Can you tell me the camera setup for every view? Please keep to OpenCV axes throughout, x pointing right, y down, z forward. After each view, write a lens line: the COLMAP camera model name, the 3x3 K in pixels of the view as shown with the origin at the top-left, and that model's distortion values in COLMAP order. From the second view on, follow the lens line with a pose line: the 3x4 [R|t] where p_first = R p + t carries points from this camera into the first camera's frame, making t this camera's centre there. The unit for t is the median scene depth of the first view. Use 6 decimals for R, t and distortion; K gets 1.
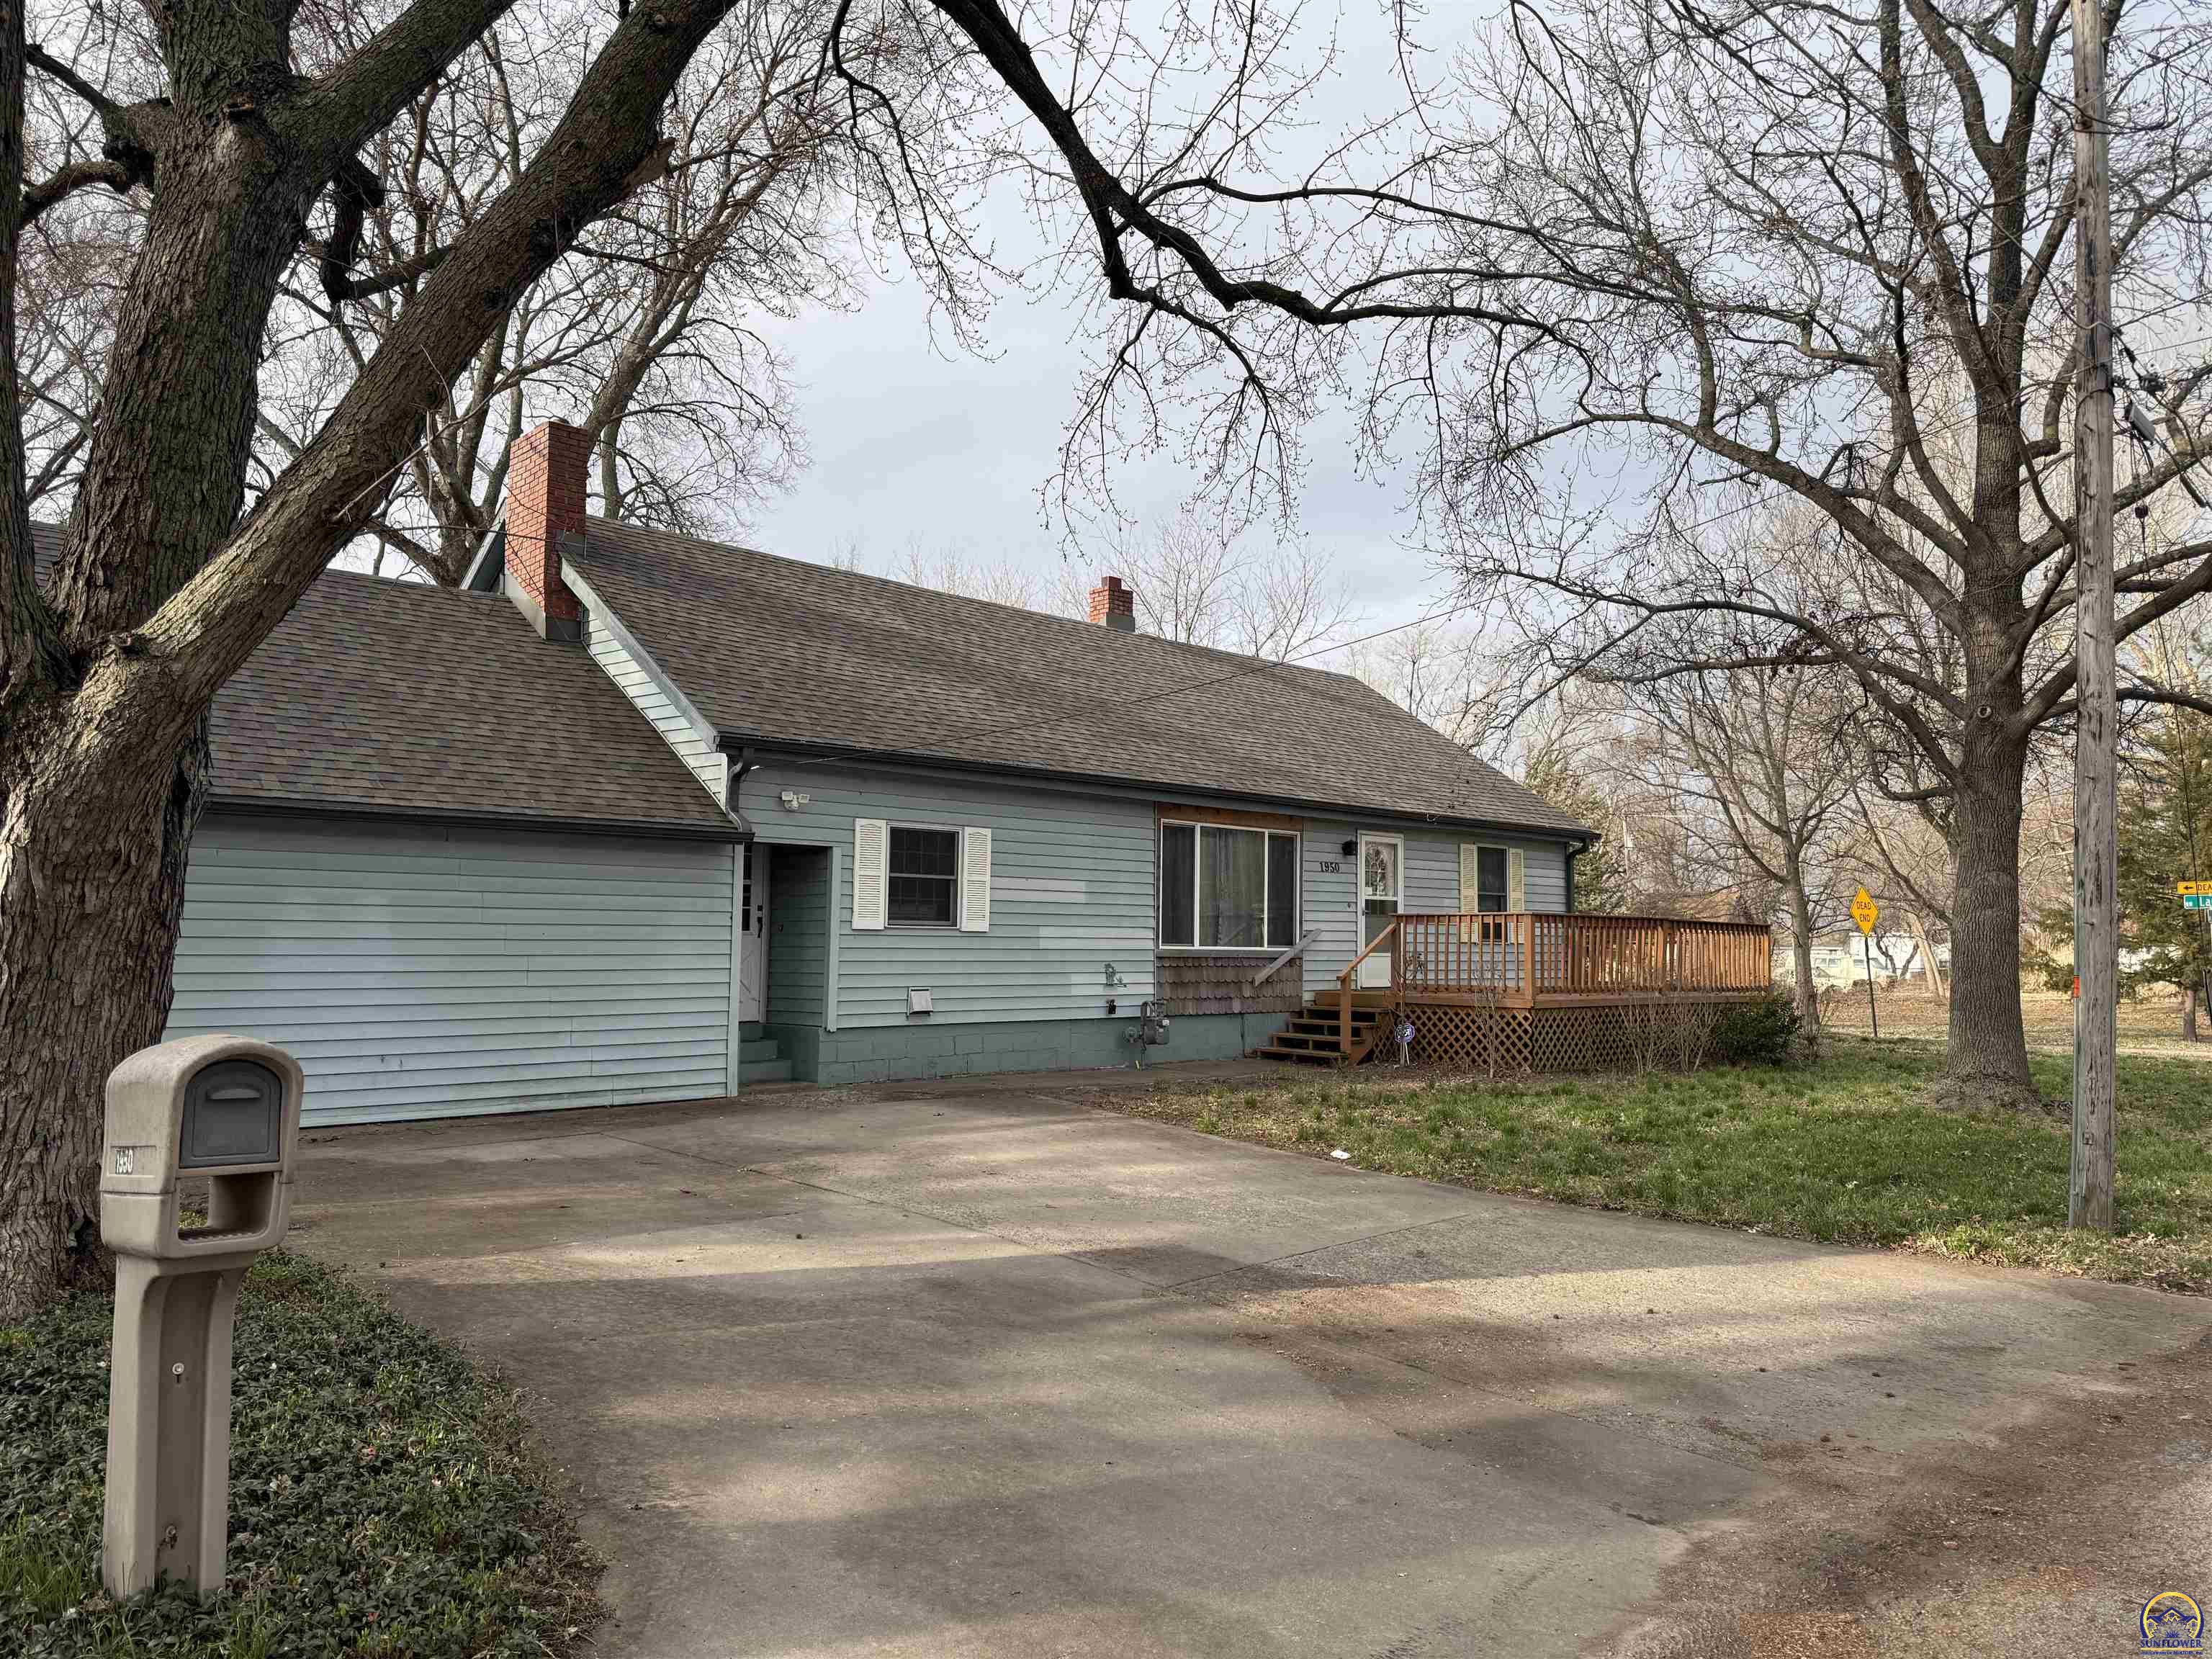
lens RADIAL K [[1570.3, 0, 1101.6], [0, 1570.3, 846.6], [0, 0, 1]] dist [0.026903, -0.025640]
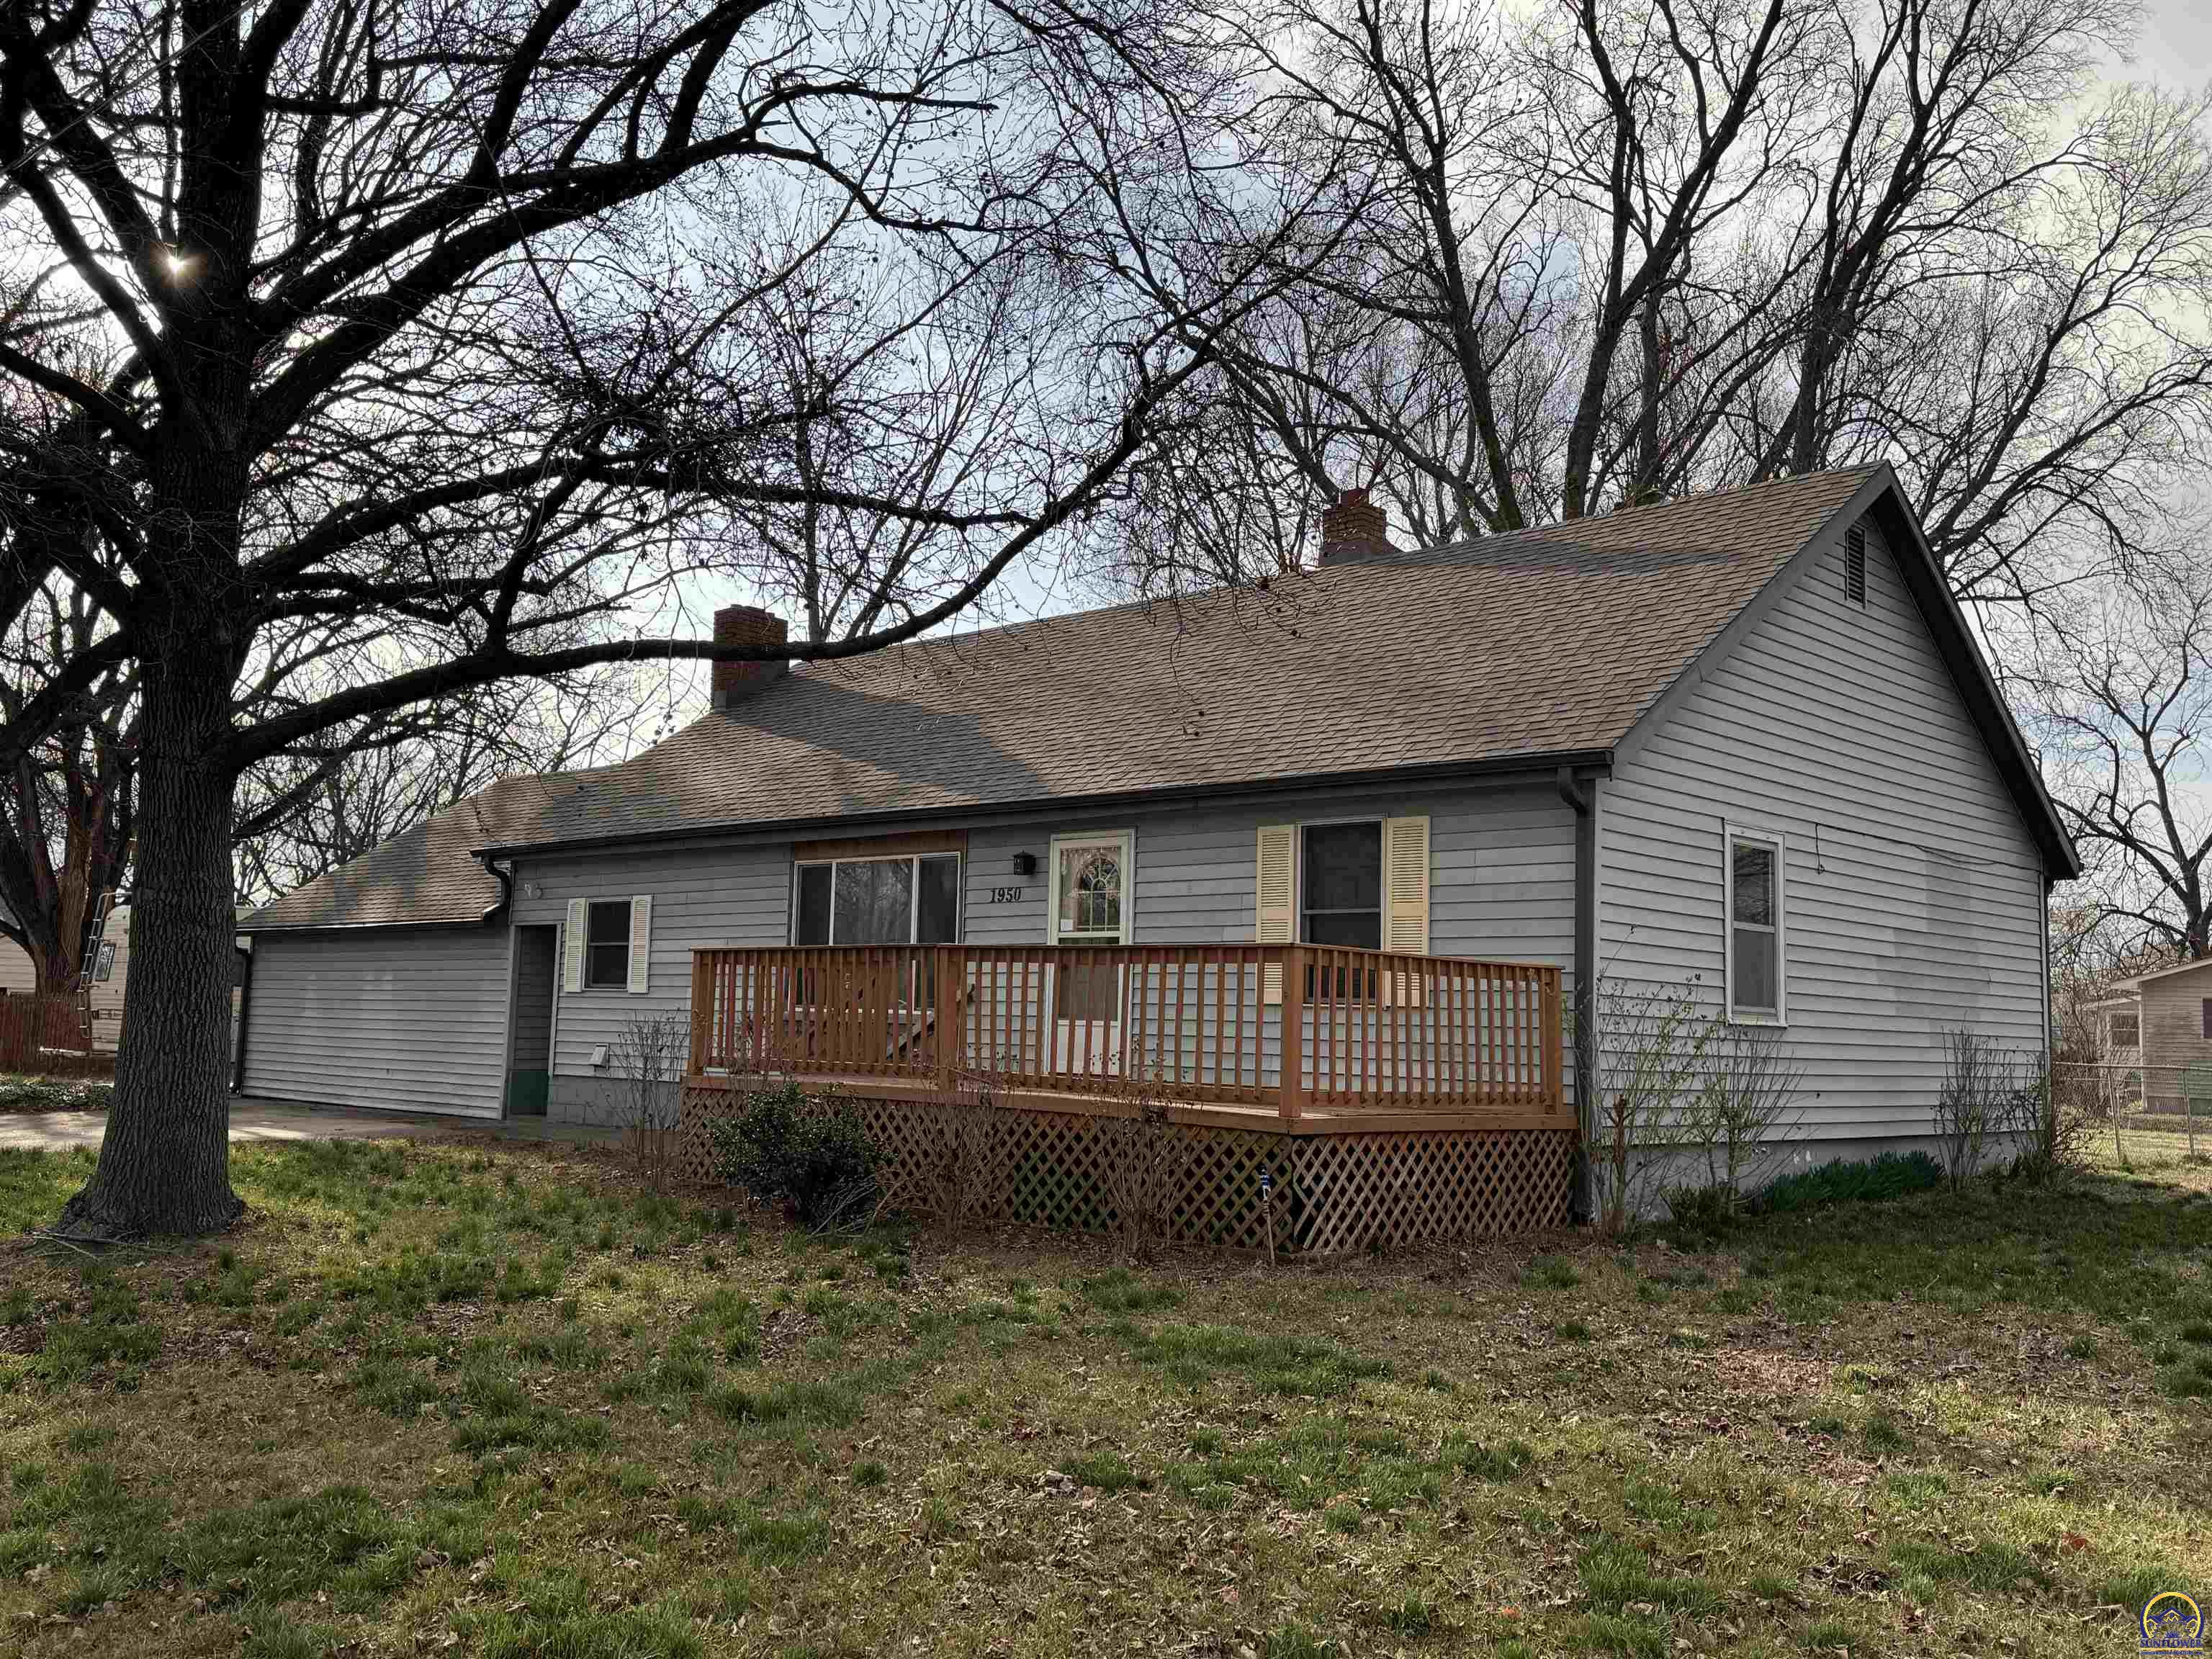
lens RADIAL K [[1946.1, 0, 1108.0], [0, 1946.1, 823.1], [0, 0, 1]] dist [0.076592, 0.000589]
pose [[0.033638, -0.111238, -0.993224, 1.138737], [0.037925, 0.993213, -0.109952, 0.088310], [0.998714, -0.033970, 0.037629, 1.146447]]
